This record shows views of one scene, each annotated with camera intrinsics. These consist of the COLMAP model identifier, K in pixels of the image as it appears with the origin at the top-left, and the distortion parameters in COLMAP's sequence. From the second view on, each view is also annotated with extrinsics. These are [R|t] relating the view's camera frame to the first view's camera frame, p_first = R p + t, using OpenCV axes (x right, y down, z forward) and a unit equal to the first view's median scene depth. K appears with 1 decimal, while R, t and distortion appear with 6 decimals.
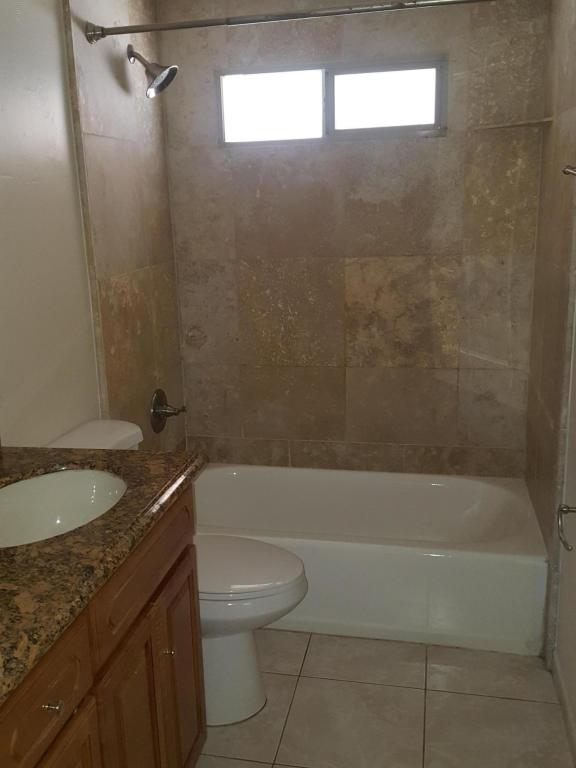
lens RADIAL K [[776.2, 0, 288.0], [0, 776.2, 384.0], [0, 0, 1]] dist [0.005807, -0.008340]
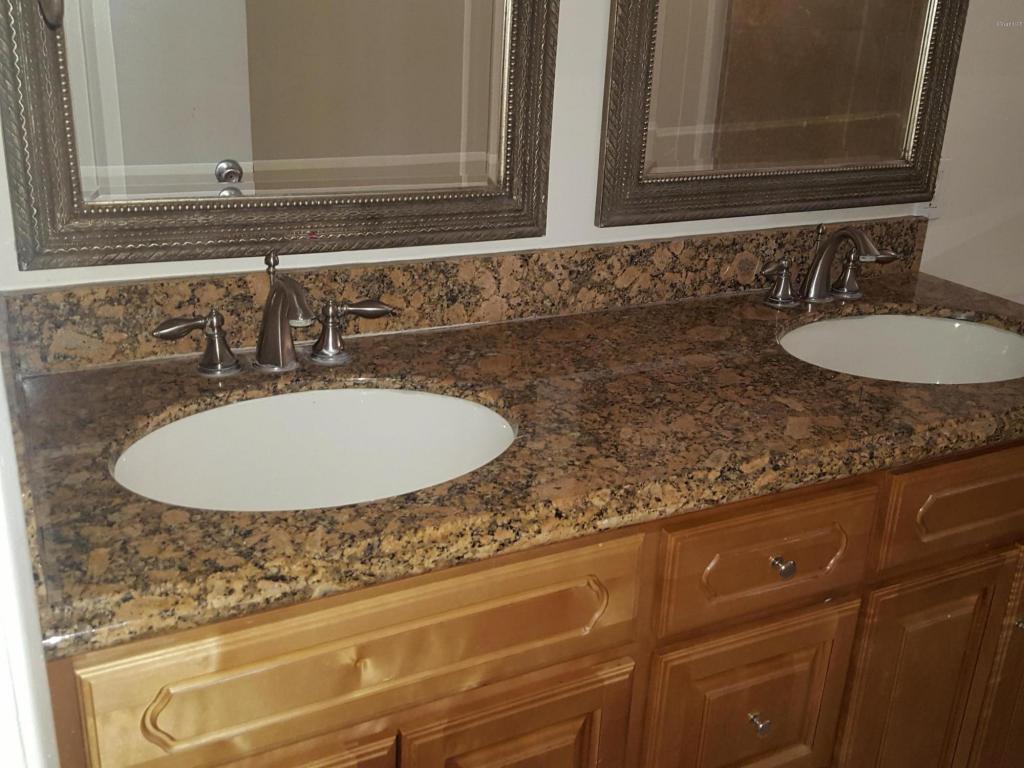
lens RADIAL K [[1035.0, 0, 512.0], [0, 1035.0, 384.0], [0, 0, 1]] dist [0.005807, -0.008340]
pose [[0.617146, 0.338675, -0.710232, 0.180572], [-0.246952, 0.940390, 0.233841, 0.070136], [0.747091, 0.031079, 0.663995, 0.113036]]
